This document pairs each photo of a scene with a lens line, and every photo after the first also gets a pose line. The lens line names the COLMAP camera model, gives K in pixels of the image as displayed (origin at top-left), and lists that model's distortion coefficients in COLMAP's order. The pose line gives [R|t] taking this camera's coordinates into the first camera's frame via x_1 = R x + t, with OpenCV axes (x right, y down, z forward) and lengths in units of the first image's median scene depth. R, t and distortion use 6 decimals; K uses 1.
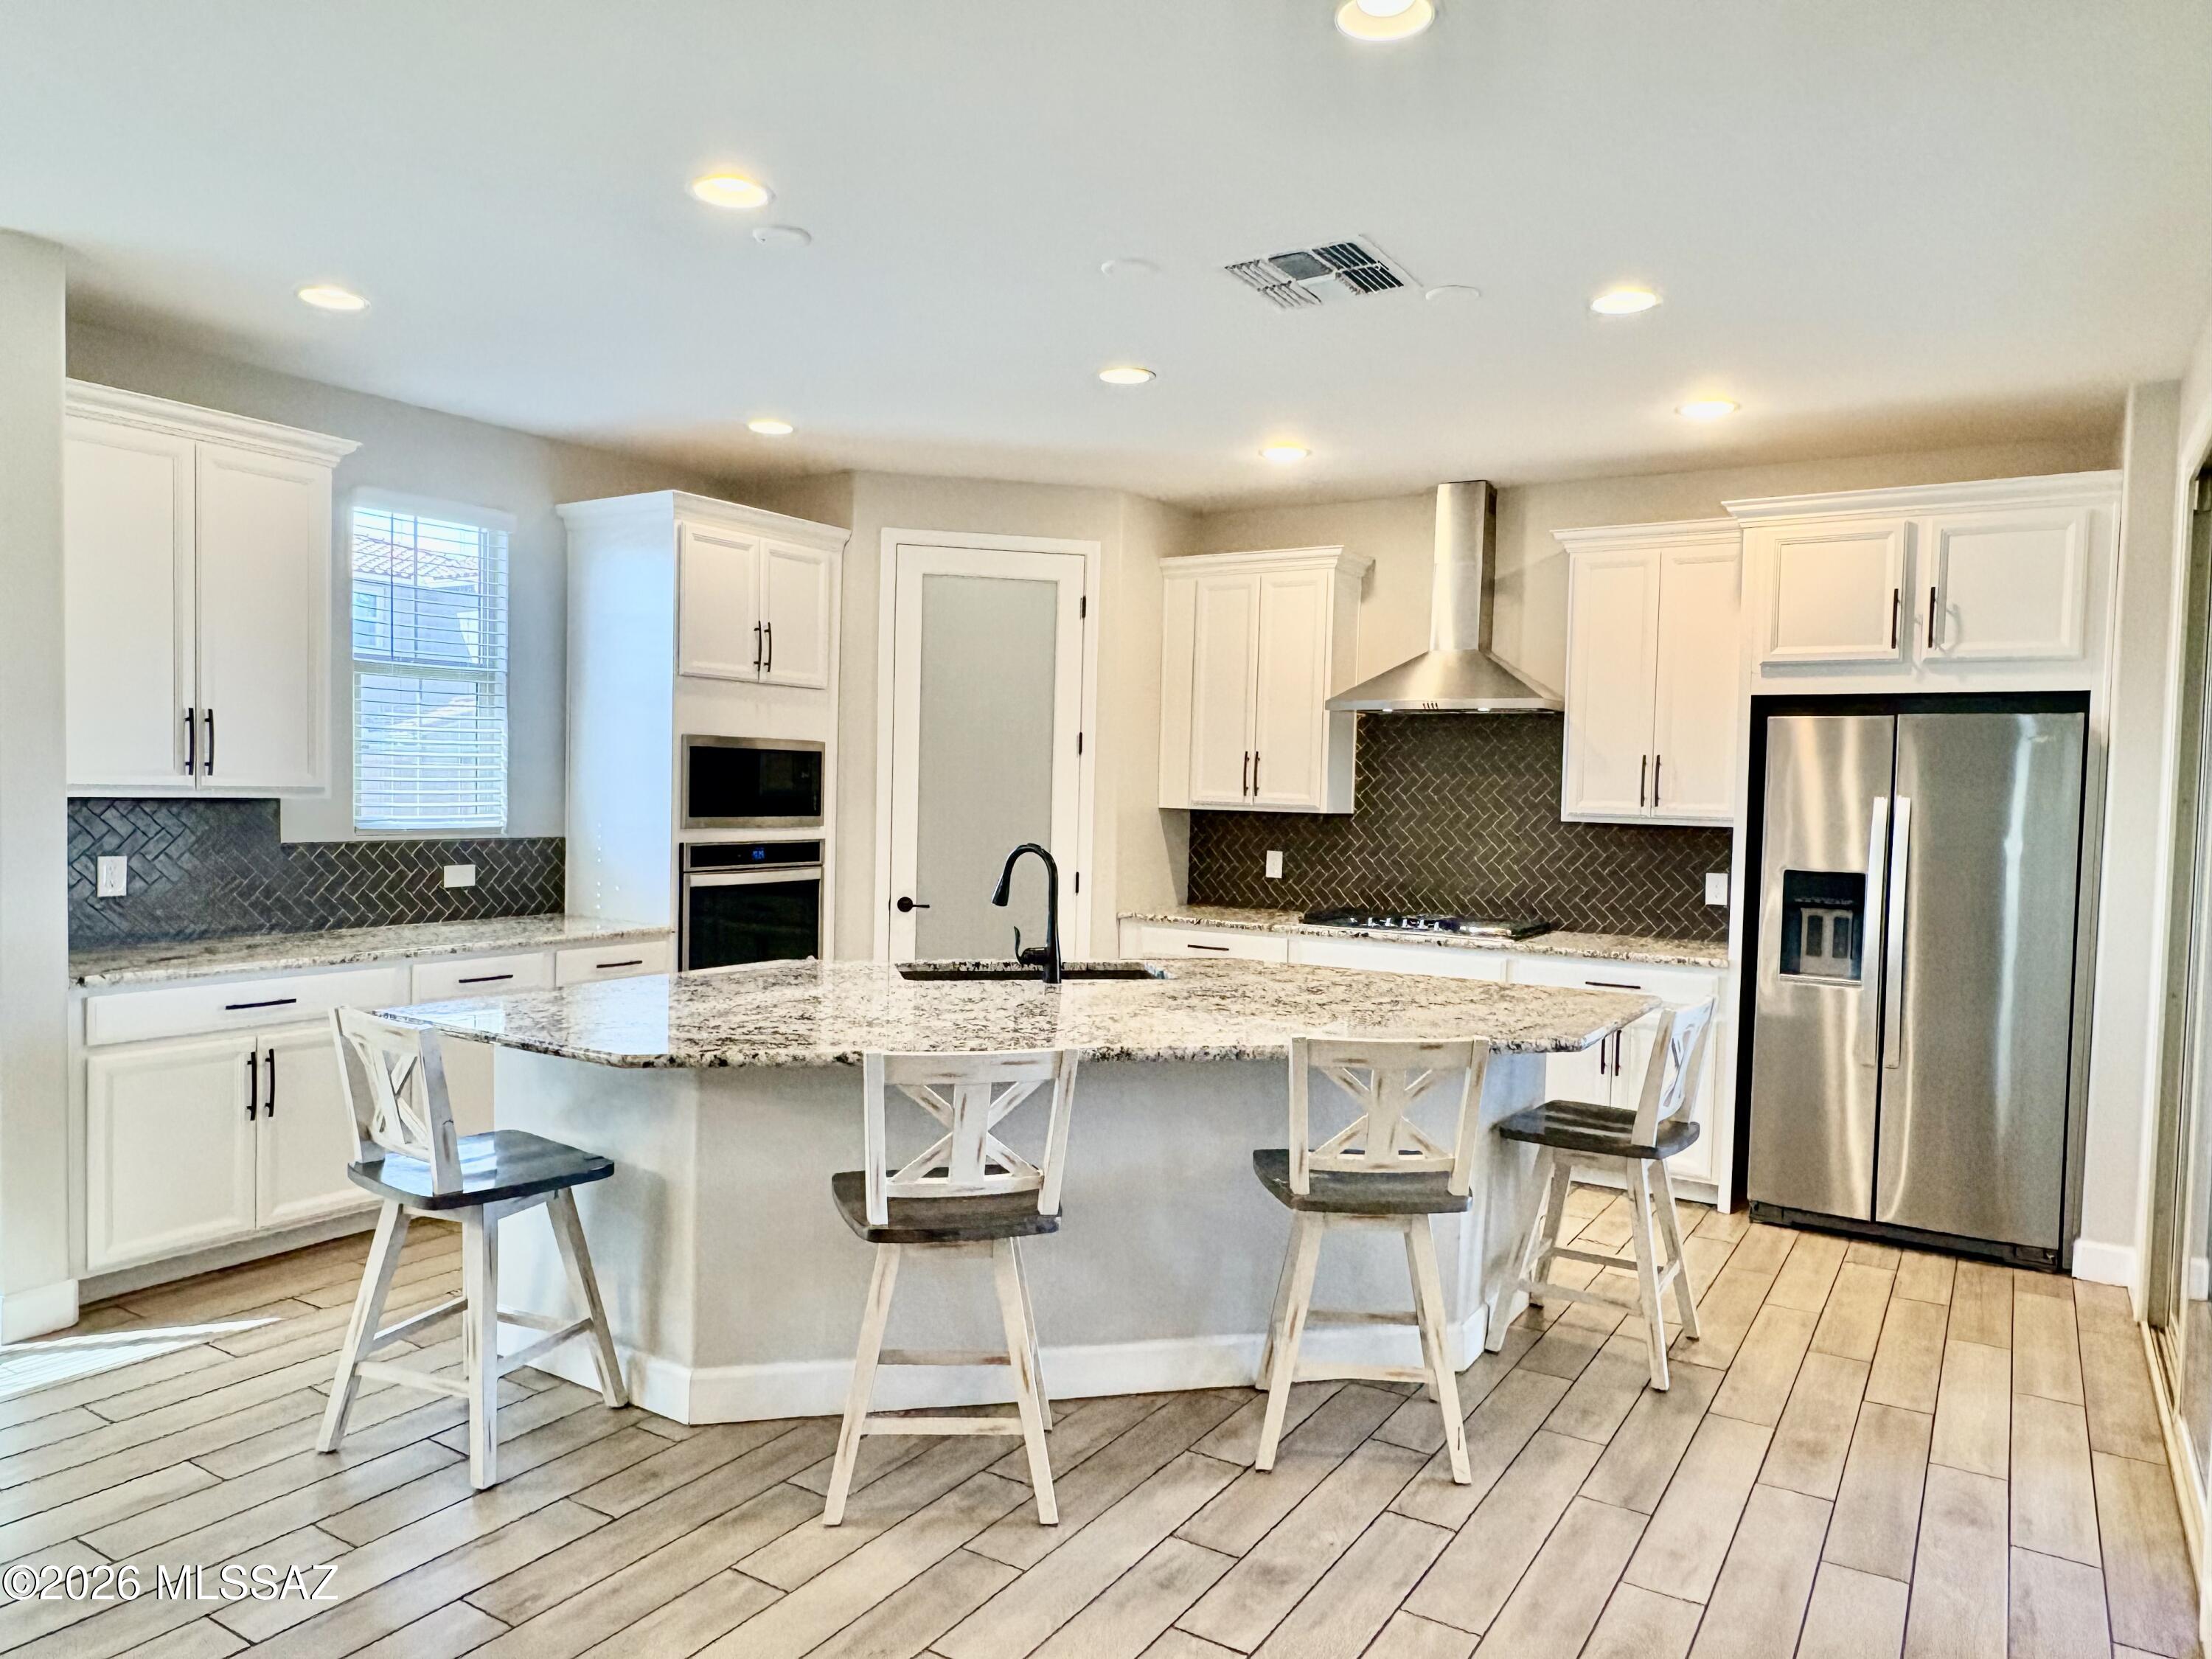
lens RADIAL K [[1467.5, 0, 1106.2], [0, 1467.5, 835.1], [0, 0, 1]] dist [0.000260, 0.000039]
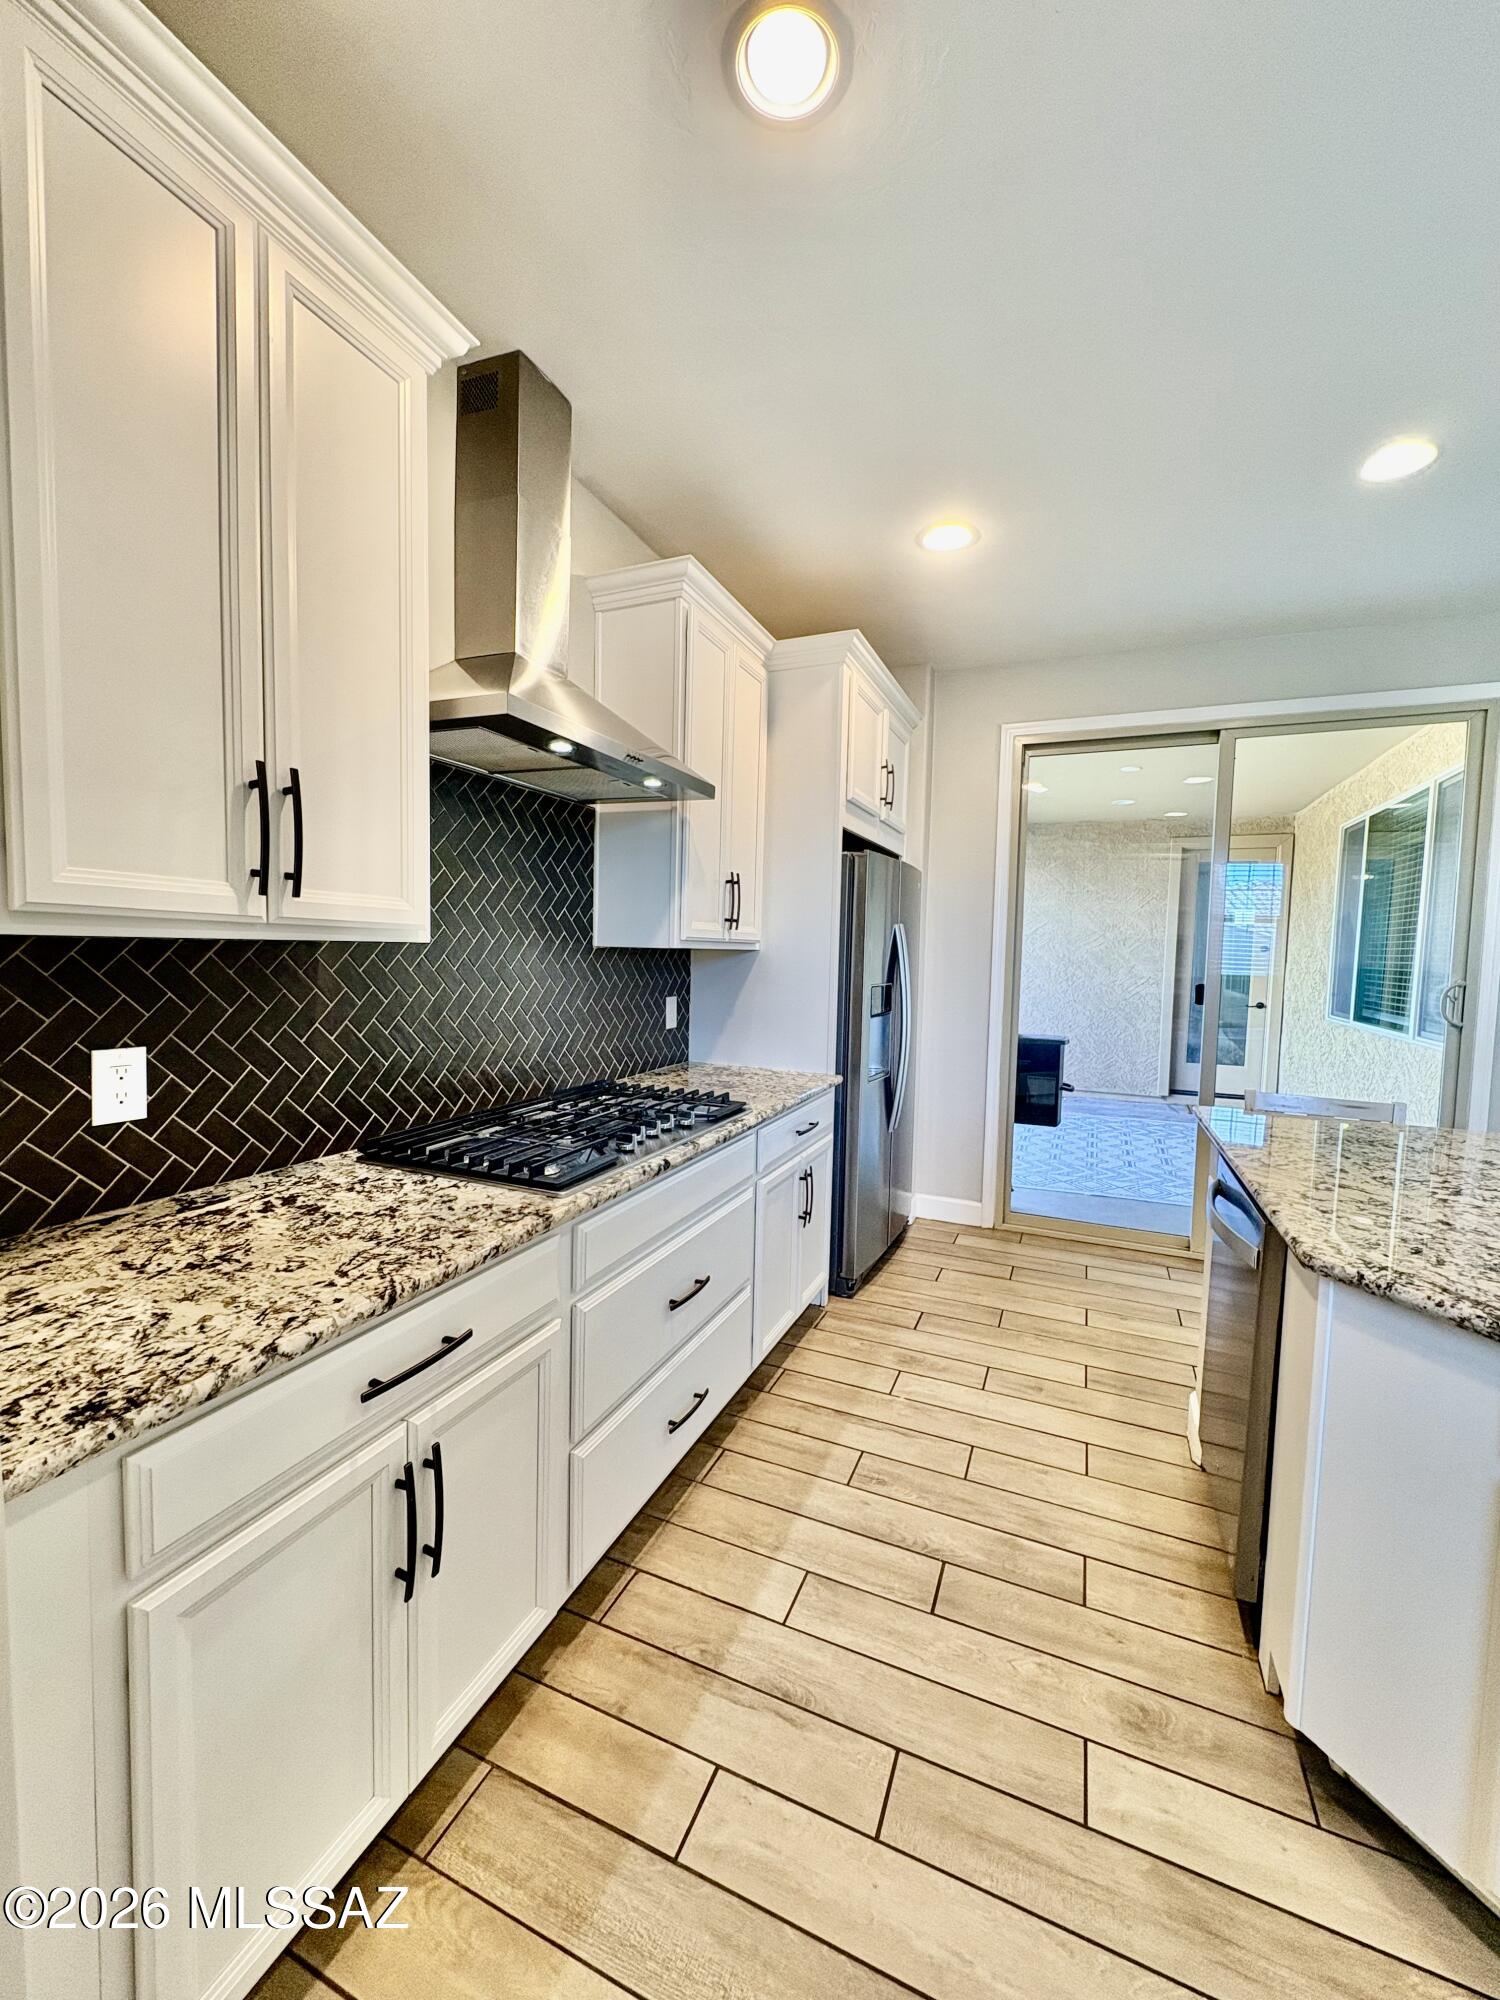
lens RADIAL K [[802.0, 0, 750.6], [0, 802.0, 999.0], [0, 0, 1]] dist [-0.000048, 0.000001]
pose [[-0.157810, -0.090162, 0.983345, -0.108752], [0.008534, 0.995661, 0.092661, -0.019055], [-0.987433, 0.023015, -0.156356, 0.920394]]
